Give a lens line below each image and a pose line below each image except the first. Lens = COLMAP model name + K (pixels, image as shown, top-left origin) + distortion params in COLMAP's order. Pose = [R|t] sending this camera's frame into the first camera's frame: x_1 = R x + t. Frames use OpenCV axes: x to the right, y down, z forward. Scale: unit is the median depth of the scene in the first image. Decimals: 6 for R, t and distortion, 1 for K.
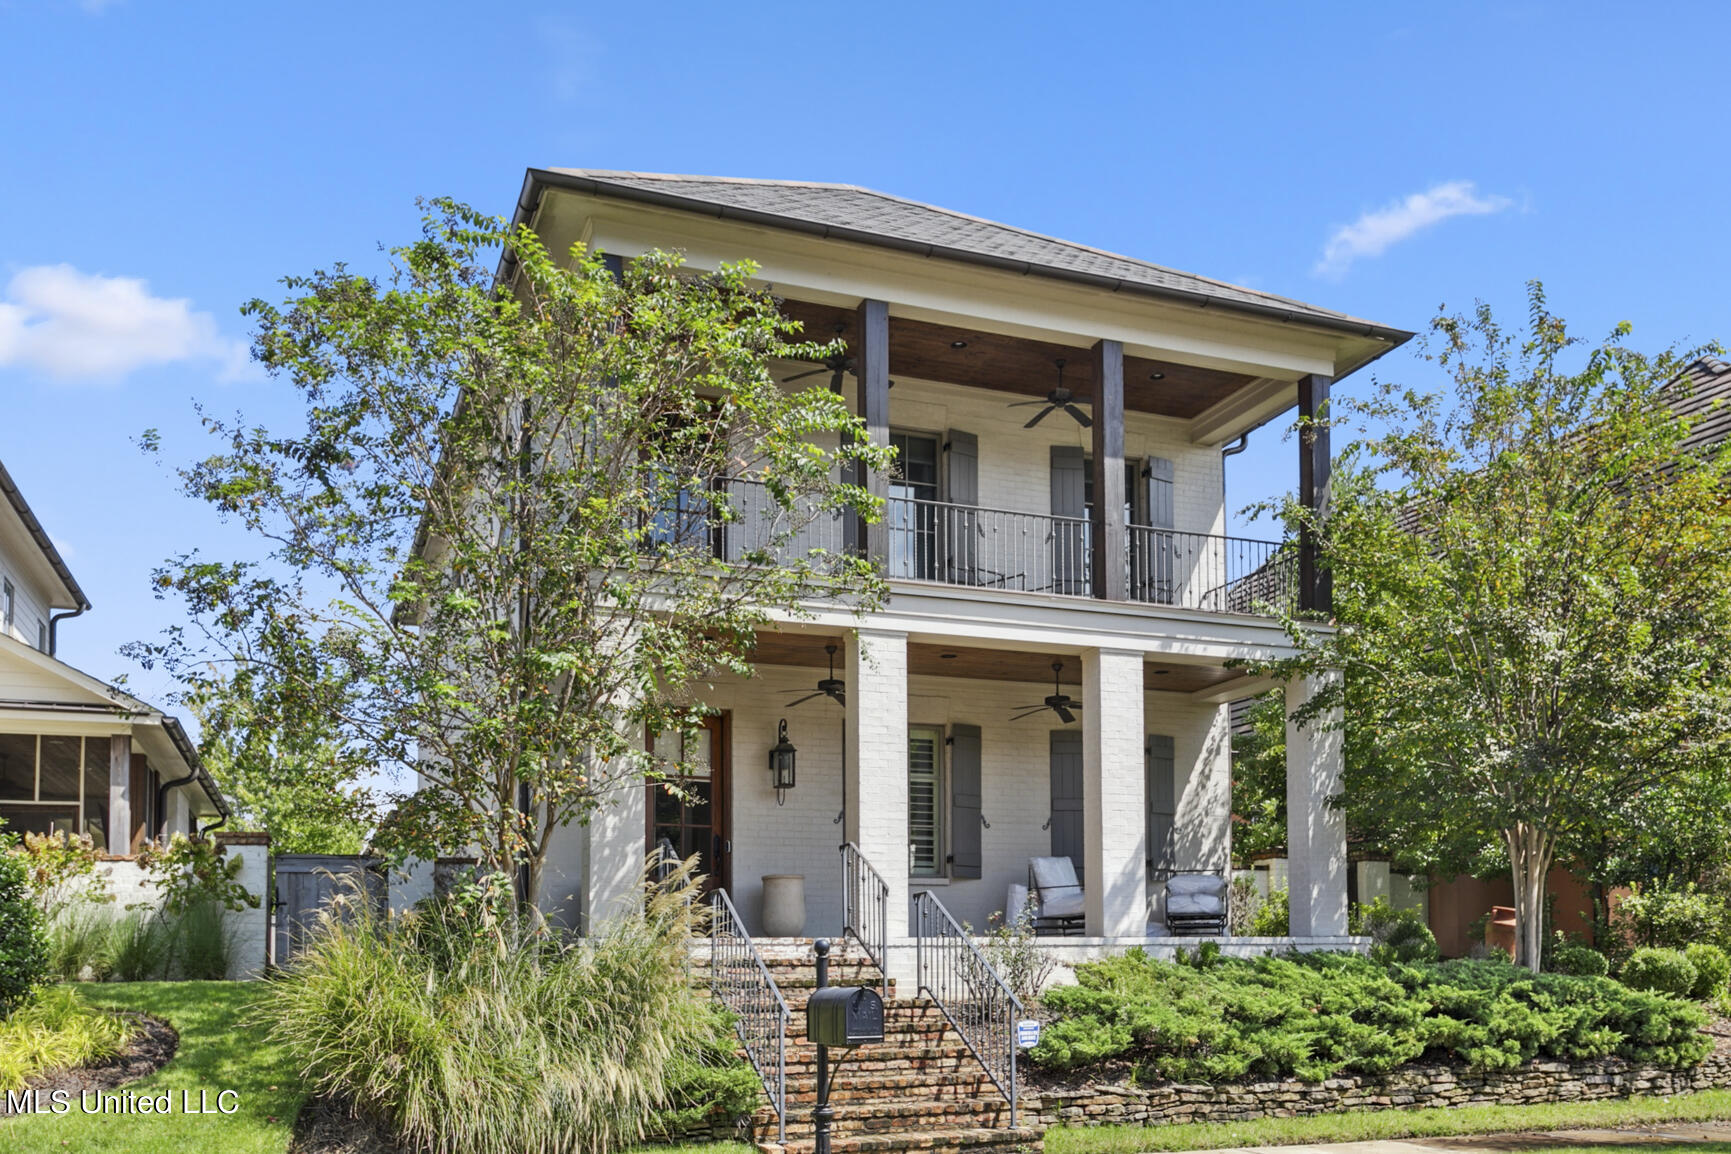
lens RADIAL K [[1468.1, 0, 864.7], [0, 1468.1, 580.1], [0, 0, 1]] dist [0.018655, -0.012944]
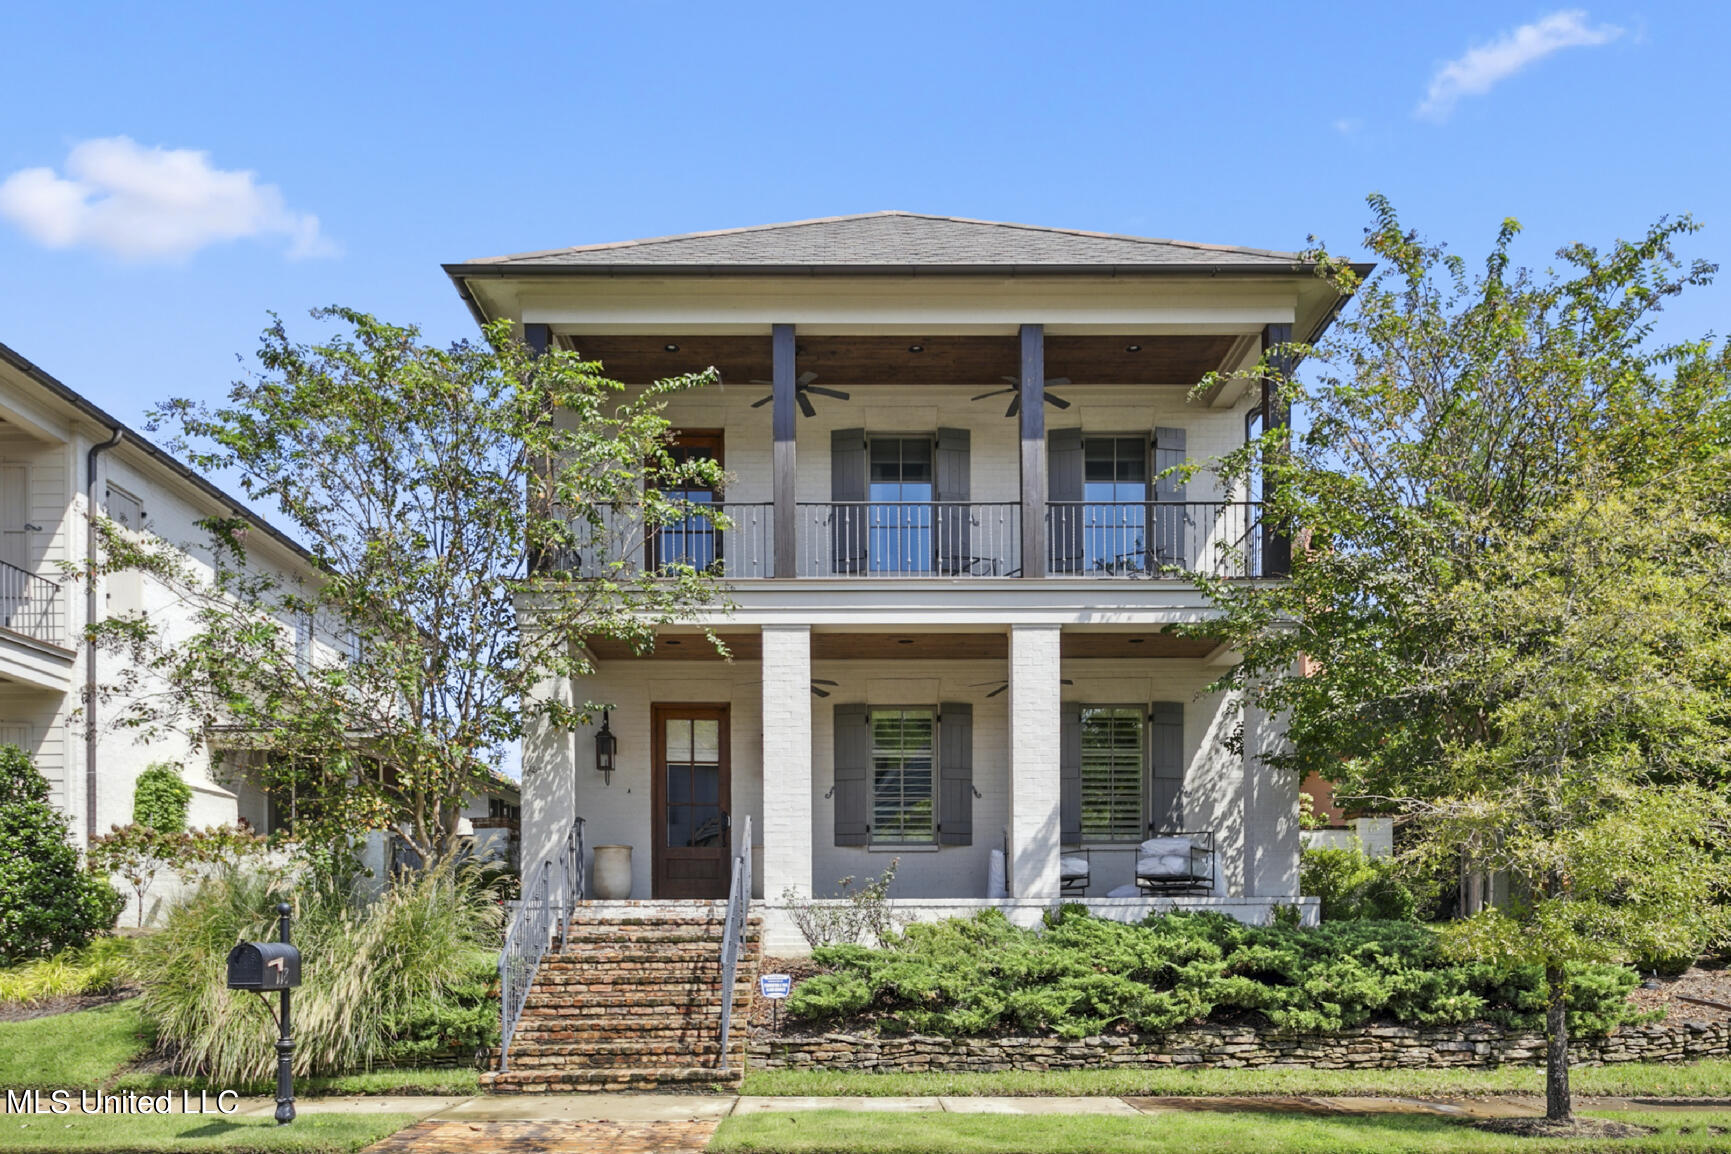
lens RADIAL K [[1333.9, 0, 868.1], [0, 1333.9, 642.5], [0, 0, 1]] dist [-0.000957, 0.006268]
pose [[0.930035, -0.072676, -0.360213, 0.501746], [0.089374, 0.995549, 0.029896, 0.026691], [0.356437, -0.059998, 0.932391, 0.100787]]
